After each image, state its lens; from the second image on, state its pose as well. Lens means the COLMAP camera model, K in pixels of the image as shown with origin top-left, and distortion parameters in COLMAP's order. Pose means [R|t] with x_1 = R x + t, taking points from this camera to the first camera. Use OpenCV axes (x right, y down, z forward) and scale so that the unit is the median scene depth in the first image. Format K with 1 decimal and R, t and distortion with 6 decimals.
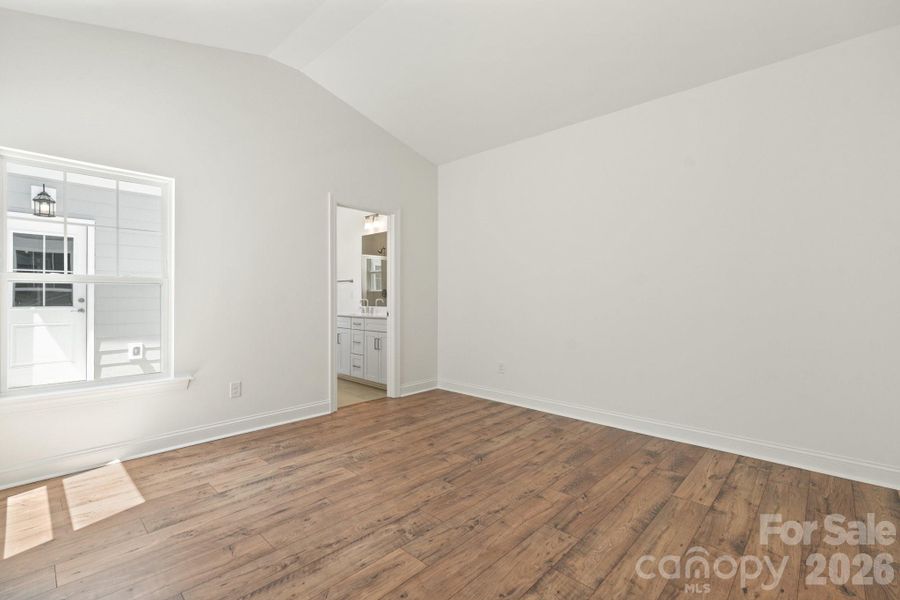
lens RADIAL K [[403.5, 0, 454.5], [0, 403.5, 301.1], [0, 0, 1]] dist [-0.010972, 0.000862]
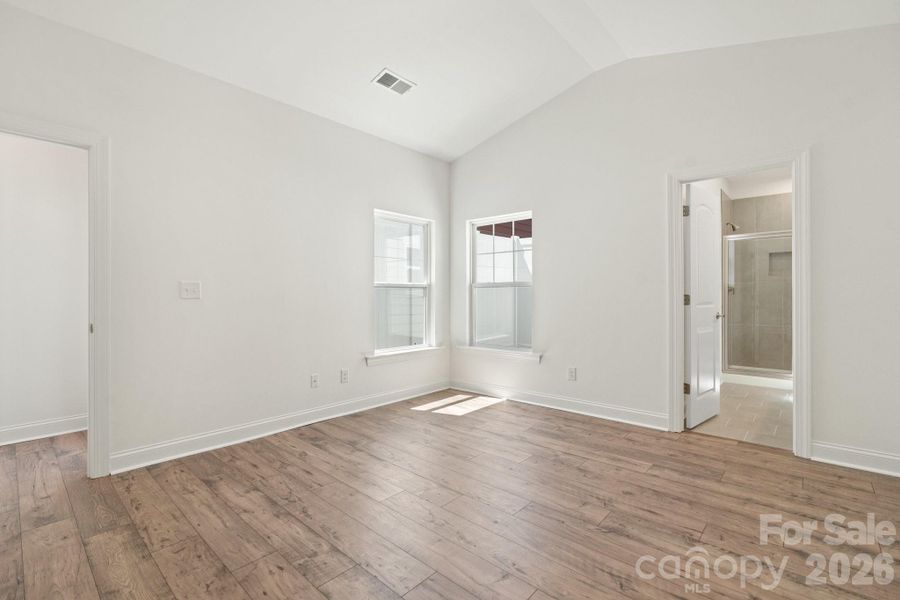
lens RADIAL K [[403.5, 0, 442.8], [0, 403.5, 299.0], [0, 0, 1]] dist [-0.010972, 0.000862]
pose [[0.008229, 0.006405, -0.999946, 0.936918], [-0.006215, 0.999960, 0.006354, -0.005968], [0.999947, 0.006162, 0.008268, 0.901246]]
